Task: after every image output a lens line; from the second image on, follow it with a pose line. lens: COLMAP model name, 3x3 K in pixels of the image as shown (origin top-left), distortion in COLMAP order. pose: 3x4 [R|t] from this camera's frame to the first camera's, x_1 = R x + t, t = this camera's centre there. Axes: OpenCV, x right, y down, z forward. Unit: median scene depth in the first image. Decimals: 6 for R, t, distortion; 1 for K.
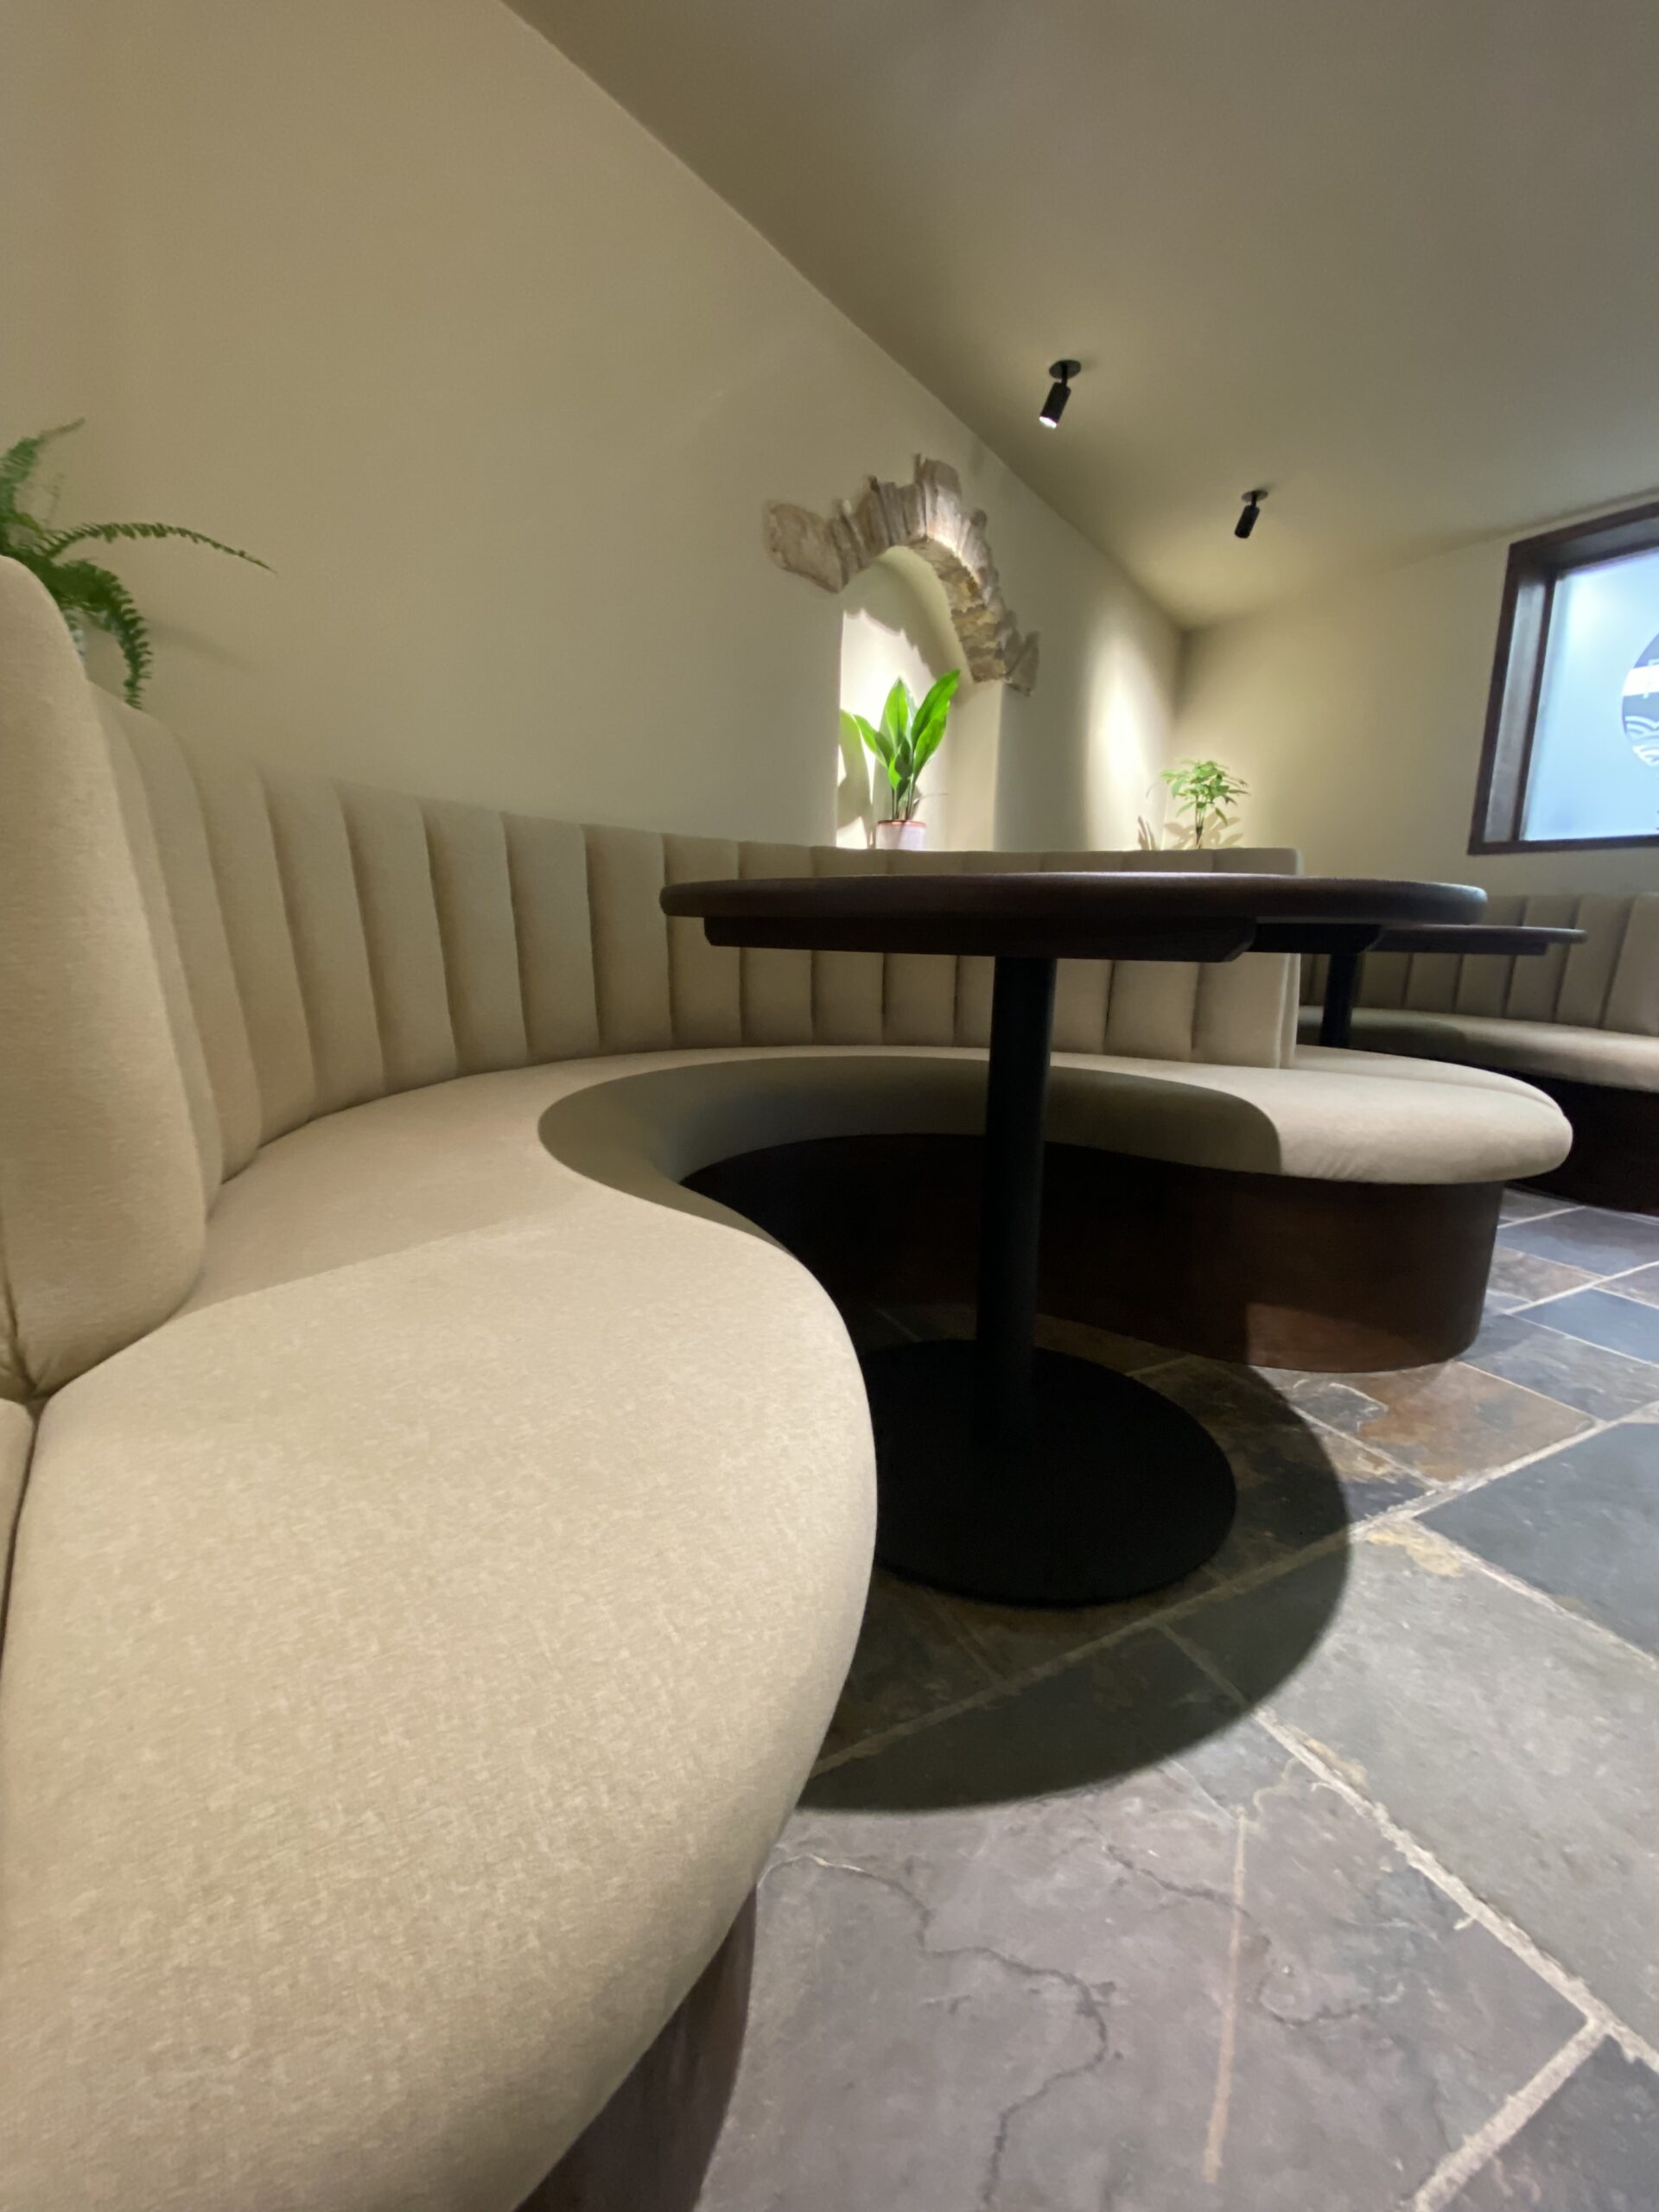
lens RADIAL K [[900.5, 0, 819.2], [0, 900.5, 1105.1], [0, 0, 1]] dist [0.021212, -0.023107]
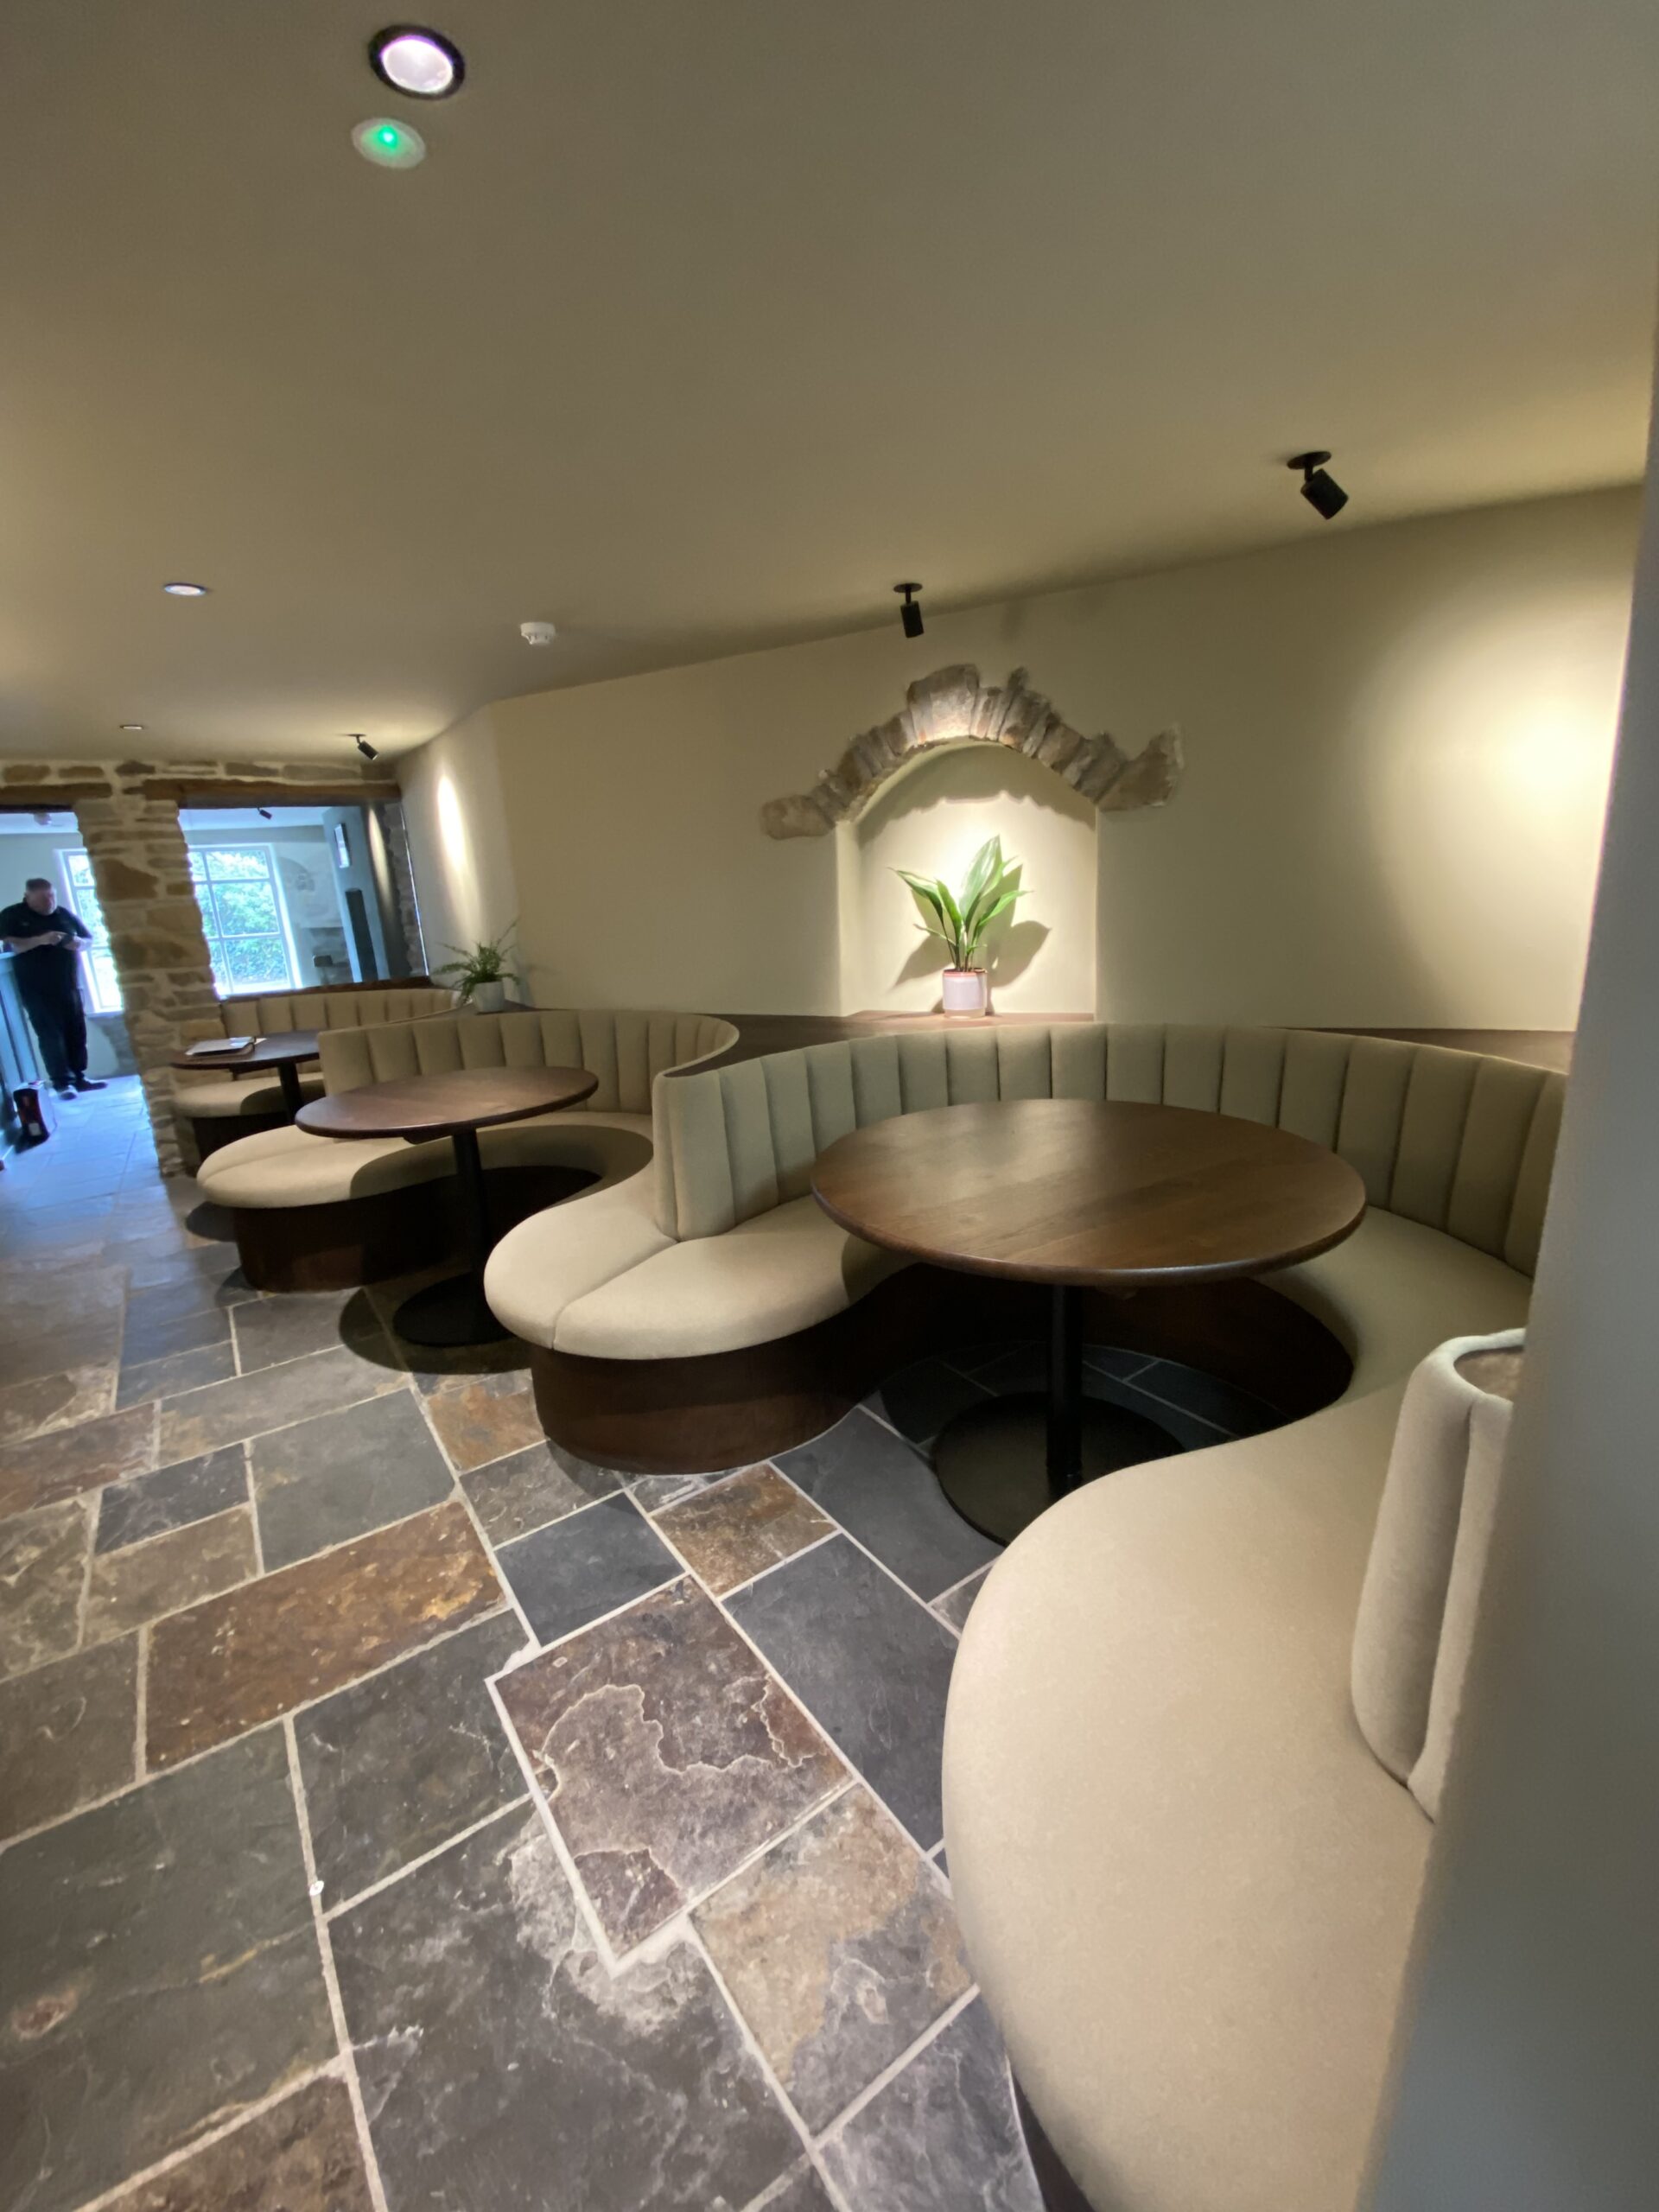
lens RADIAL K [[898.7, 0, 832.1], [0, 898.7, 1121.2], [0, 0, 1]] dist [0.000874, -0.000180]
pose [[0.147198, 0.217428, -0.964913, 1.553522], [-0.135007, 0.970826, 0.198165, -0.433022], [0.979850, 0.101101, 0.172258, 0.860451]]
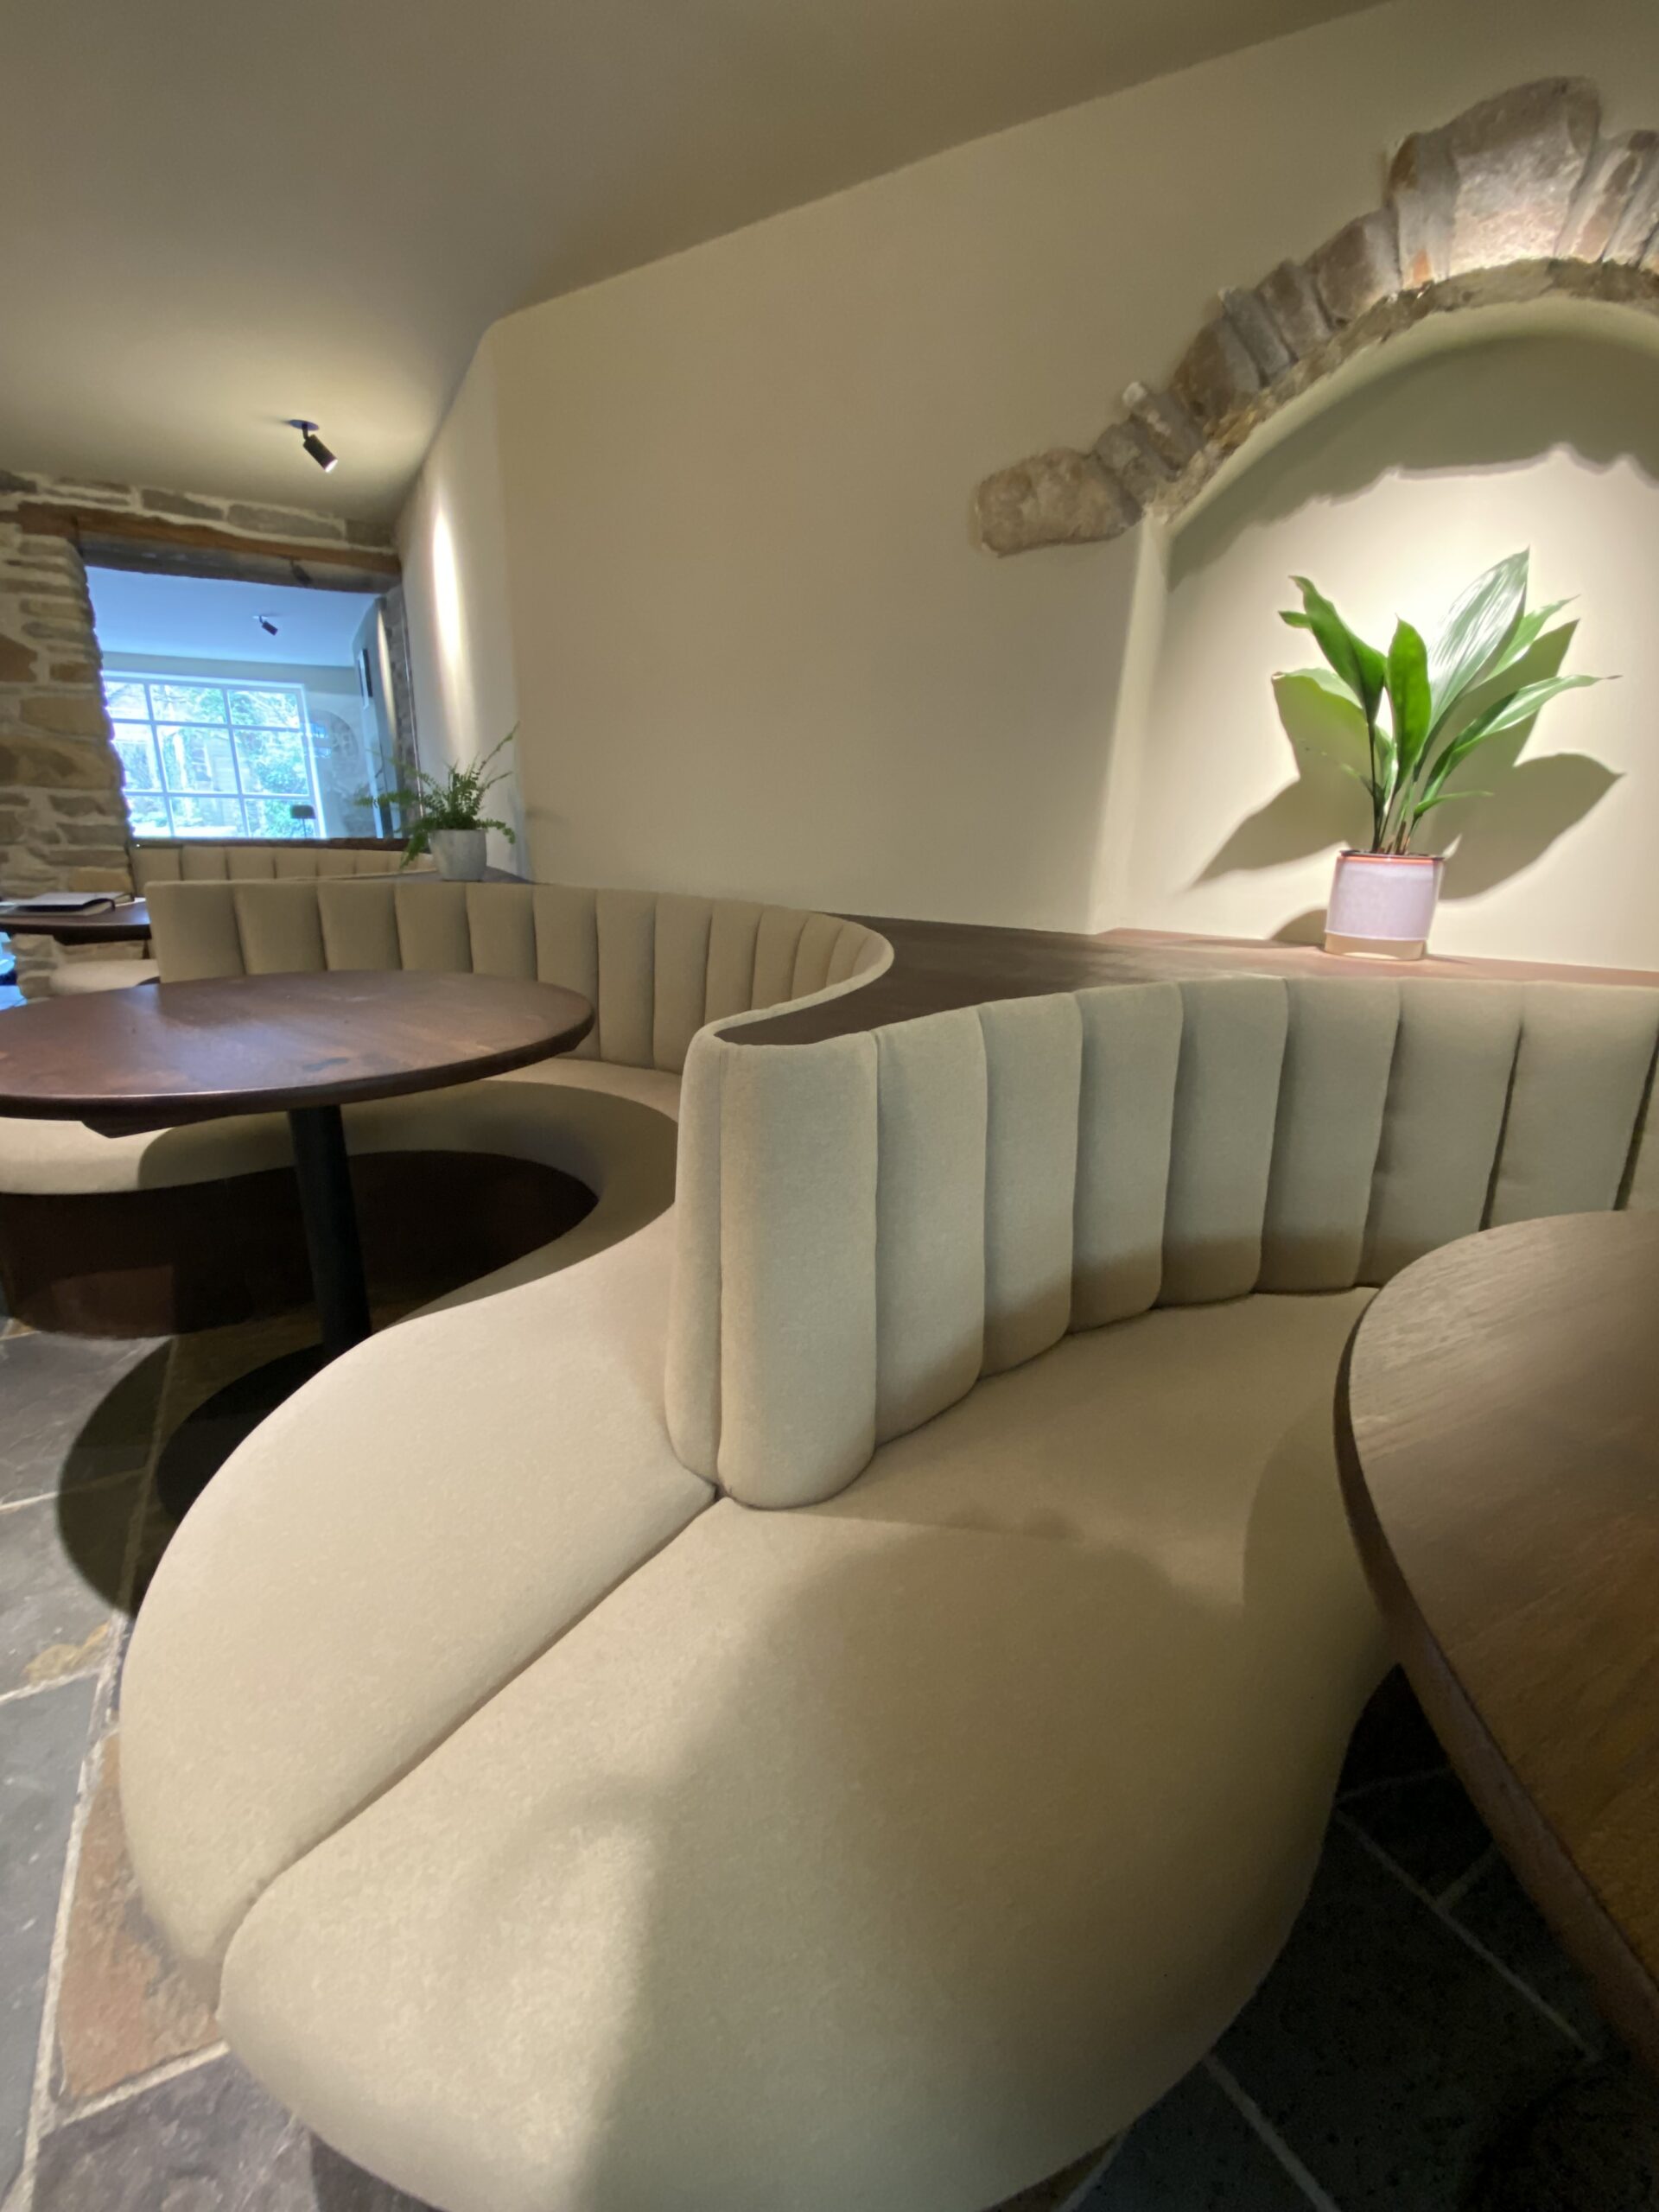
lens RADIAL K [[900.5, 0, 819.2], [0, 900.5, 1105.1], [0, 0, 1]] dist [0.021212, -0.023107]
pose [[0.040312, 0.278081, -0.959711, 0.802968], [-0.214092, 0.940589, 0.263547, -0.320793], [0.975981, 0.194843, 0.097452, 0.851089]]
